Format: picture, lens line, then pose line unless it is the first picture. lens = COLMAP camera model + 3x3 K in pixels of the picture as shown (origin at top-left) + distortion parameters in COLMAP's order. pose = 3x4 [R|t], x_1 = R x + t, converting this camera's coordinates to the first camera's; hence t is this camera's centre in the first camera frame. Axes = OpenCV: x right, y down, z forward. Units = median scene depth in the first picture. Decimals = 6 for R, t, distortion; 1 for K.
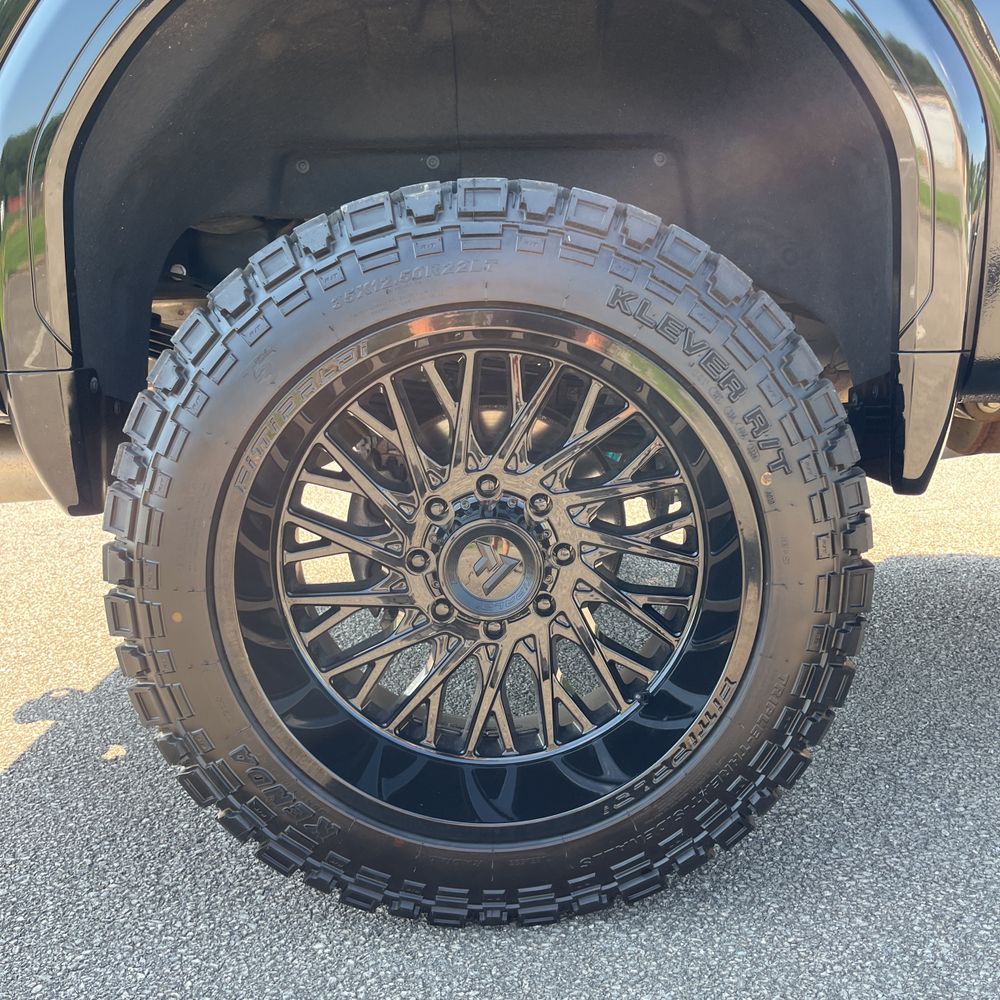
lens RADIAL K [[1041.7, 0, 495.3], [0, 1041.7, 494.1], [0, 0, 1]] dist [0.018037, 0.000000]
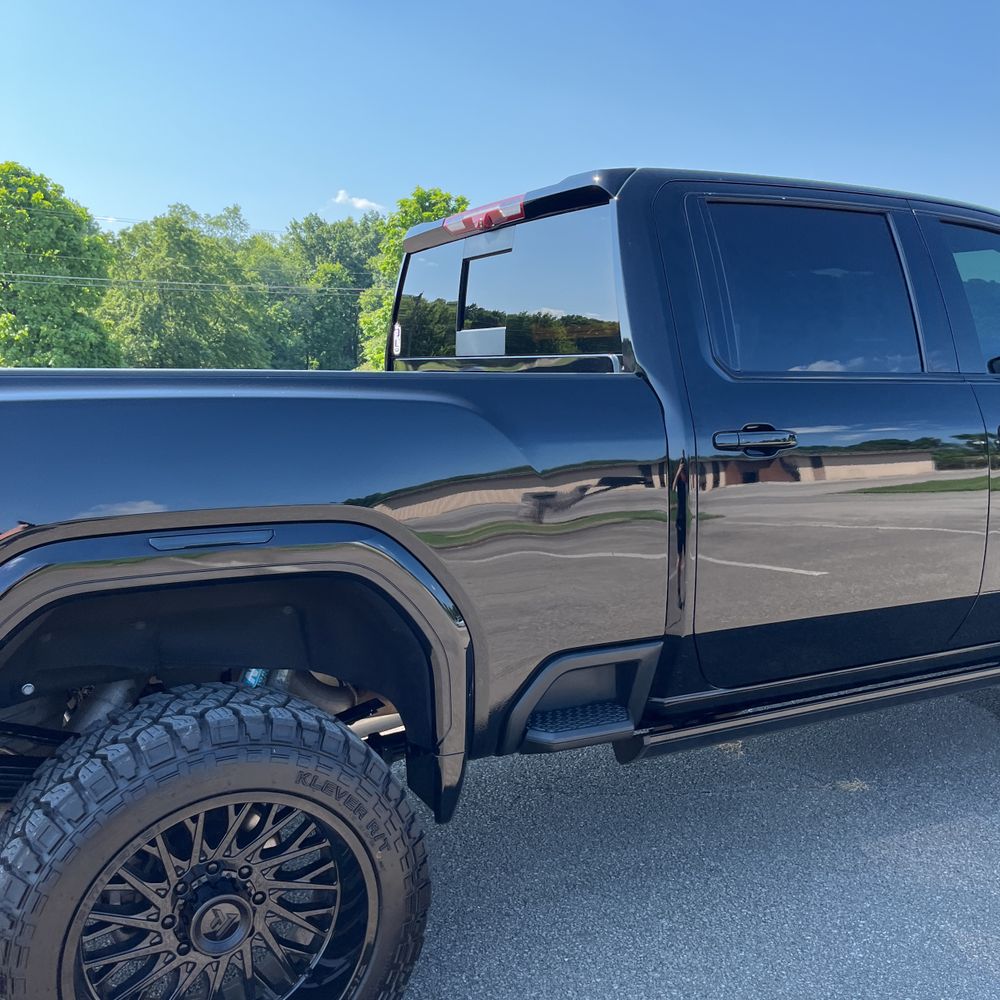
lens RADIAL K [[1041.7, 0, 497.9], [0, 1041.7, 495.1], [0, 0, 1]] dist [0.018037, 0.000000]
pose [[0.891625, -0.030989, 0.451713, -0.381463], [0.049839, 0.998310, -0.029889, -0.598534], [-0.450023, 0.049163, 0.891663, -0.812838]]
